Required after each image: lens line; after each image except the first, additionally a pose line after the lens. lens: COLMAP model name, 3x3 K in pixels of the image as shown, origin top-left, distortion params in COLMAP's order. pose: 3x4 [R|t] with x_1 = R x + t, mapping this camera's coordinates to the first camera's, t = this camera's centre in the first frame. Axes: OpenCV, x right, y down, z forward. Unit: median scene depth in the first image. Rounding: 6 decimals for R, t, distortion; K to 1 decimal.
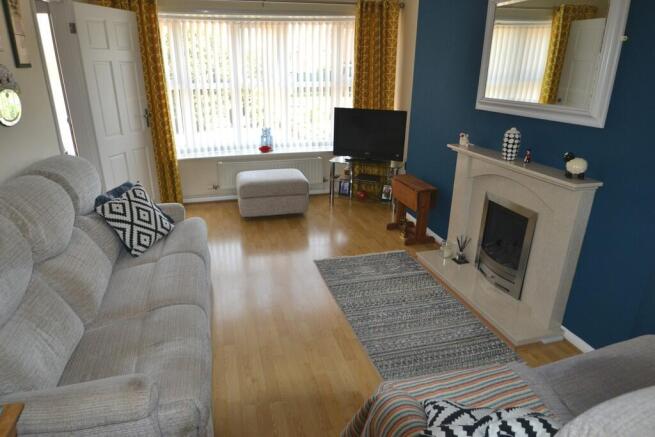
lens RADIAL K [[408.2, 0, 311.9], [0, 408.2, 218.9], [0, 0, 1]] dist [0.001540, 0.000534]
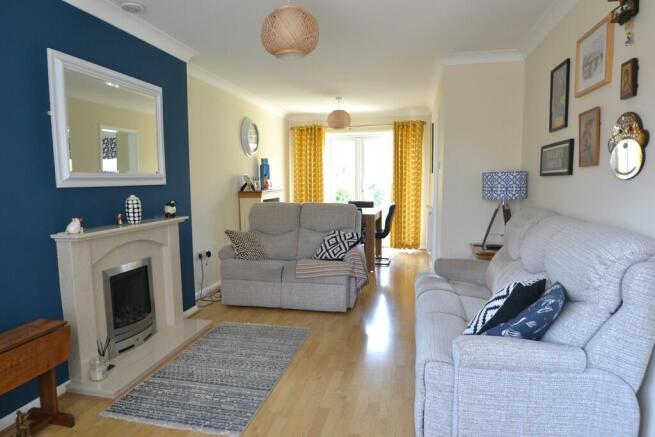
lens RADIAL K [[408.2, 0, 311.9], [0, 408.2, 218.9], [0, 0, 1]] dist [0.001540, 0.000534]
pose [[-0.885756, -0.031299, 0.463095, -0.448047], [0.176198, 0.900366, 0.397864, -0.507360], [-0.429408, 0.434007, -0.791989, 1.656266]]
